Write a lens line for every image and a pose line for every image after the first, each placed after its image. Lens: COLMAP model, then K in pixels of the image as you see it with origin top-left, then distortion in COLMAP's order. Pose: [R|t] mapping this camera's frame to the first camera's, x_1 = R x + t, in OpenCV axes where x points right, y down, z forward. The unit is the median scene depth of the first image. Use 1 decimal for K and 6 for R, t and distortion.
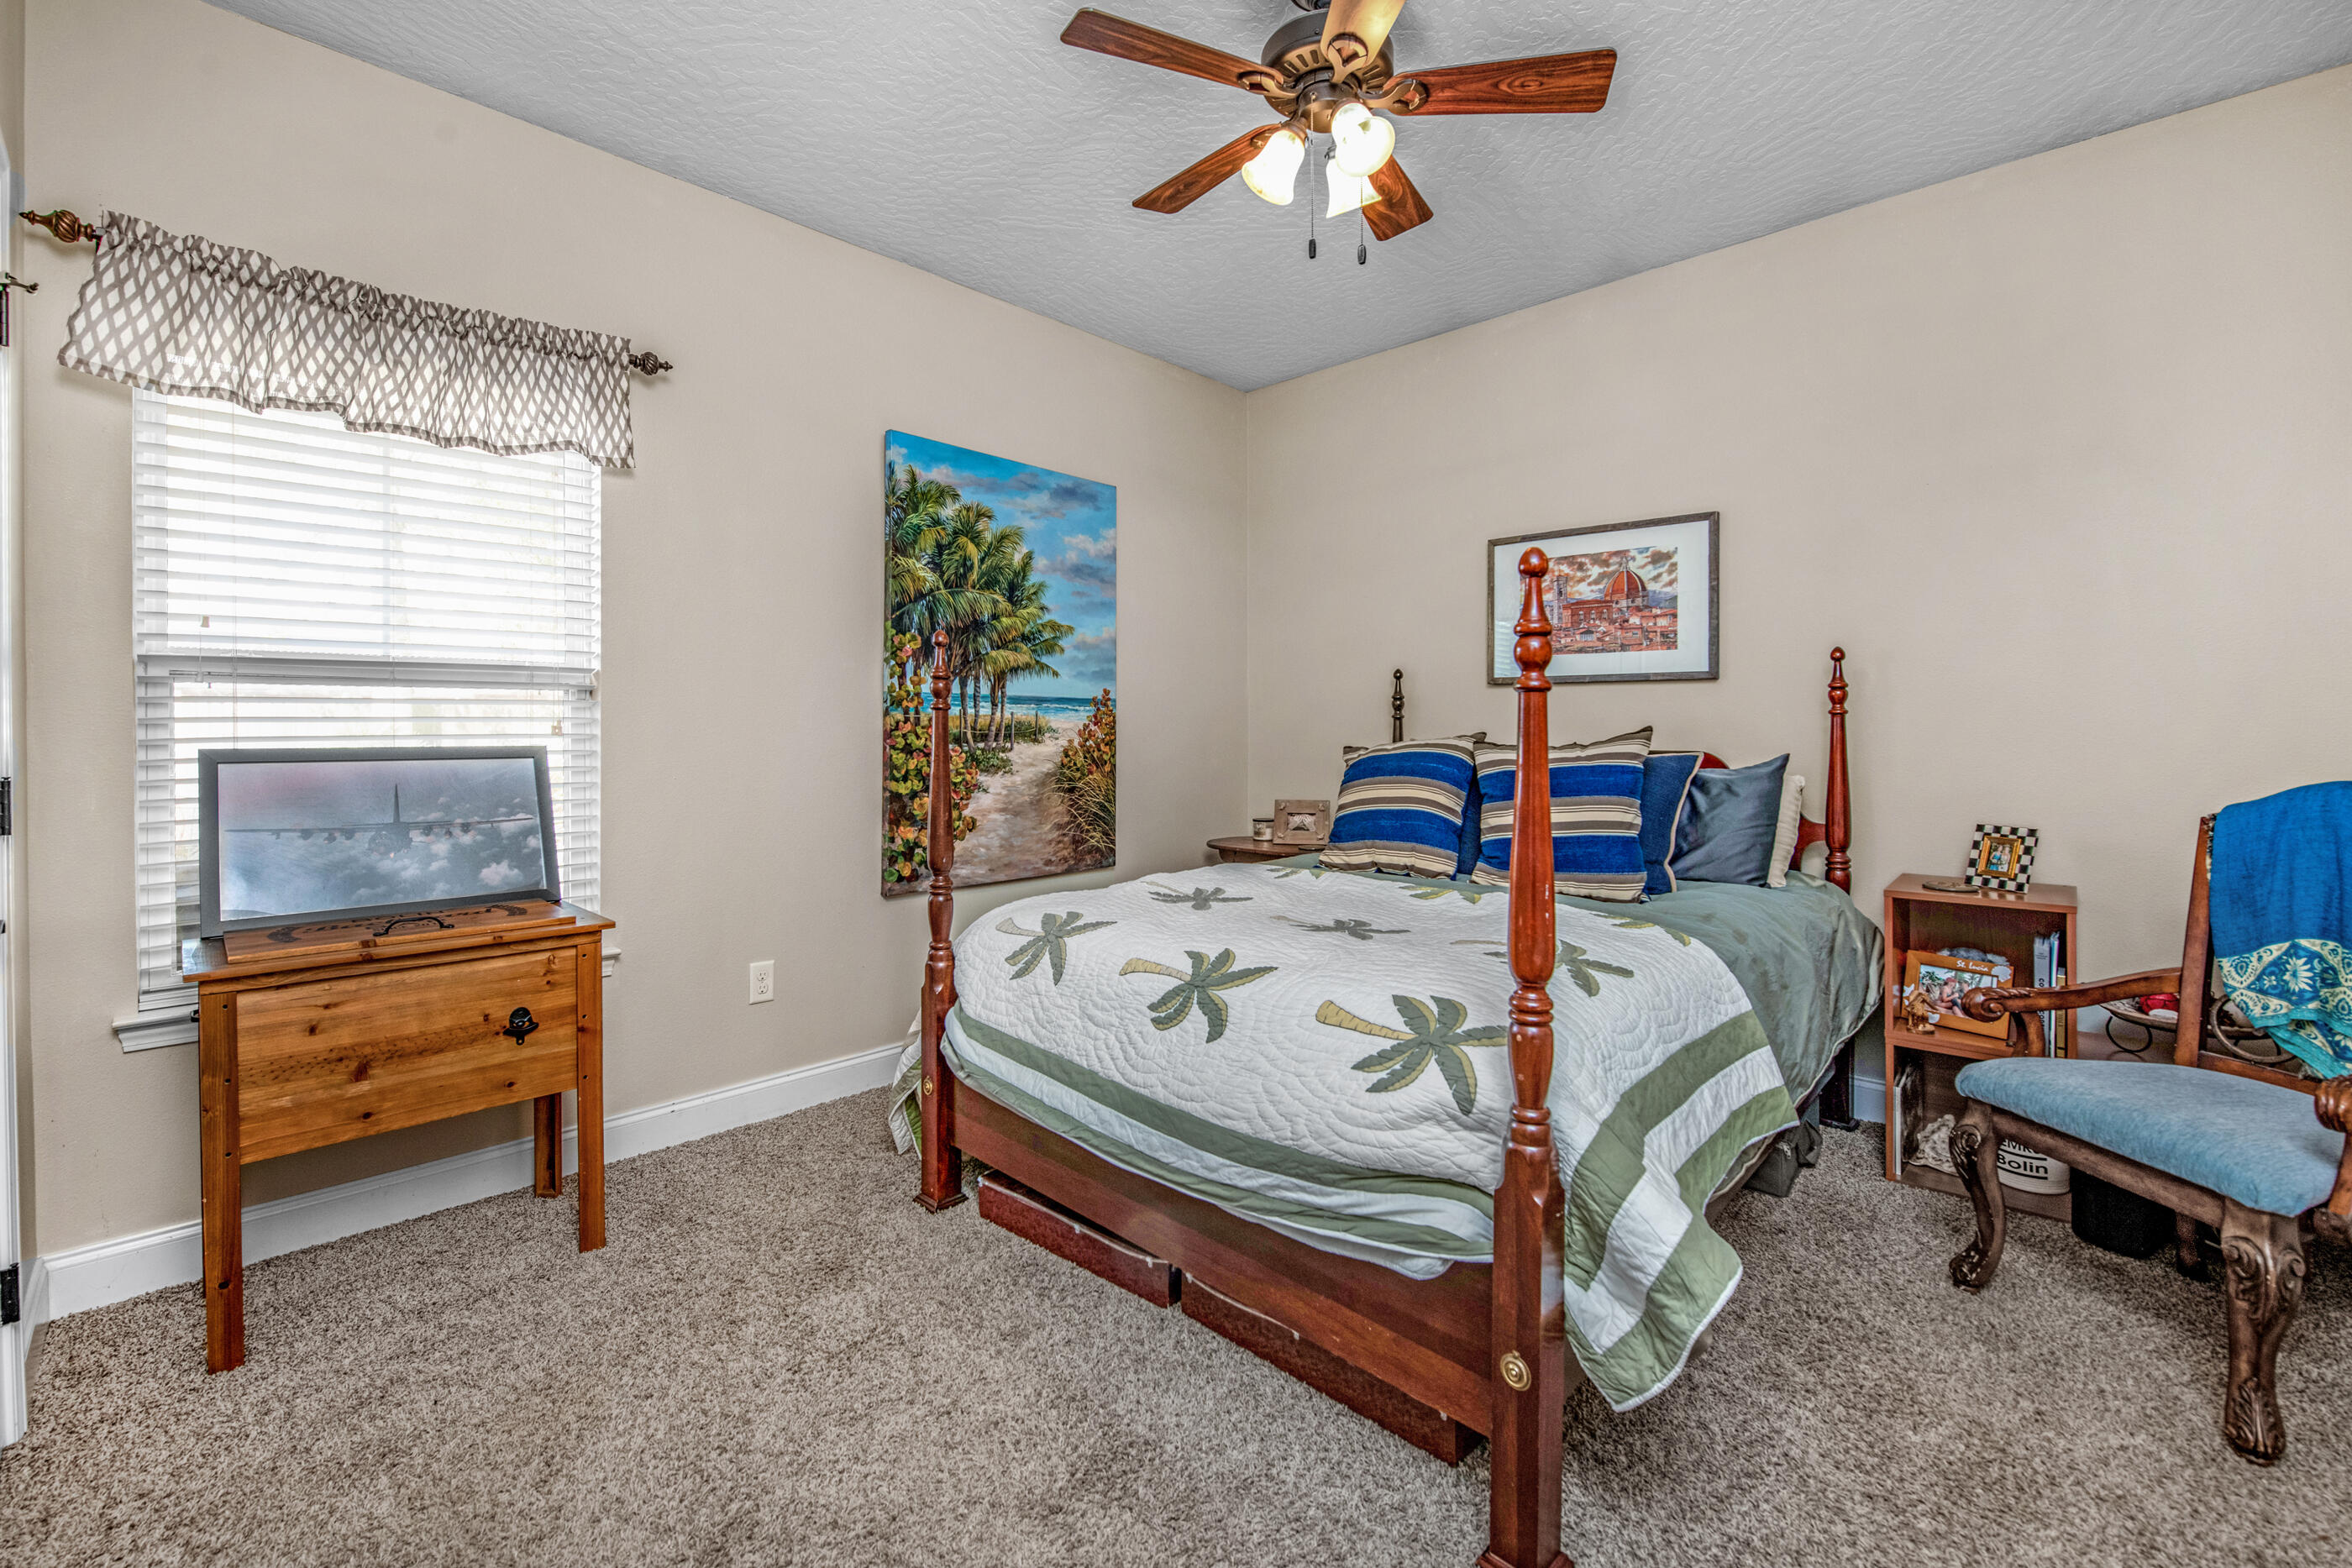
lens RADIAL K [[986.5, 0, 1176.0], [0, 986.5, 784.0], [0, 0, 1]] dist [-0.009196, -0.006708]
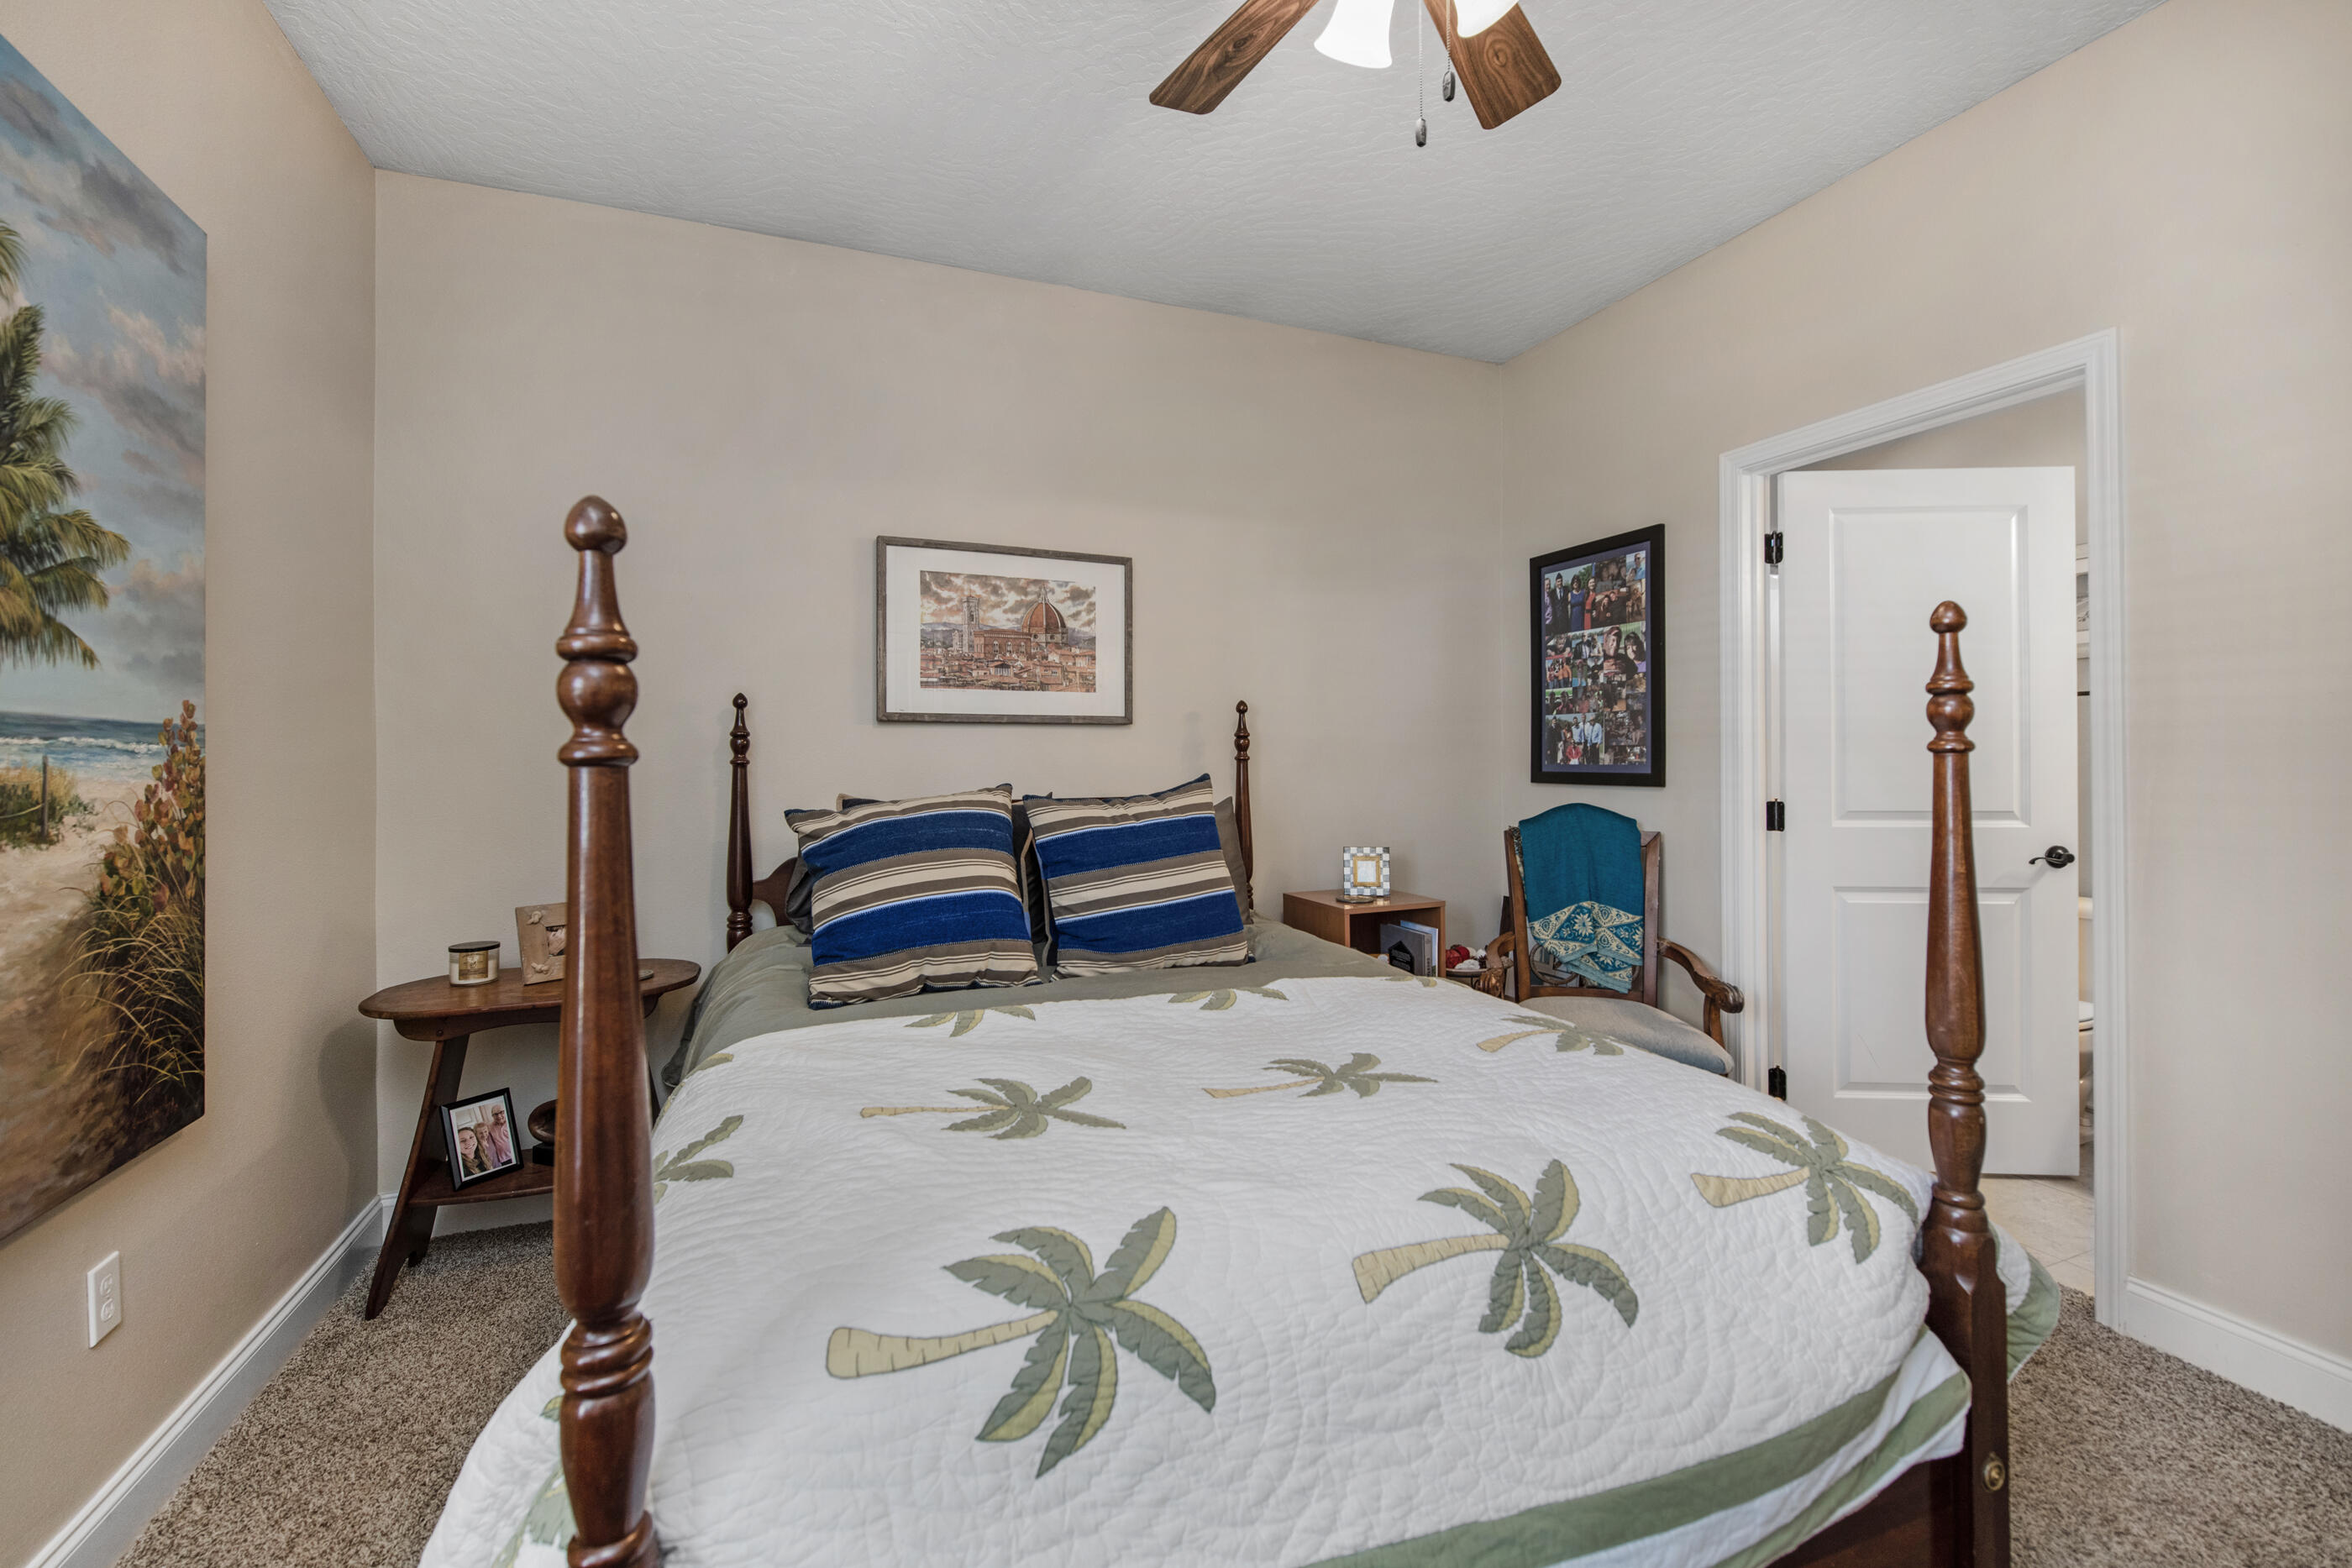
lens RADIAL K [[974.6, 0, 1176.0], [0, 974.6, 784.0], [0, 0, 1]] dist [0.001944, -0.005624]
pose [[0.407755, -0.027048, 0.912691, -0.318963], [0.058764, 0.998266, 0.003331, -0.043955], [-0.911199, 0.052275, 0.408637, 0.519385]]
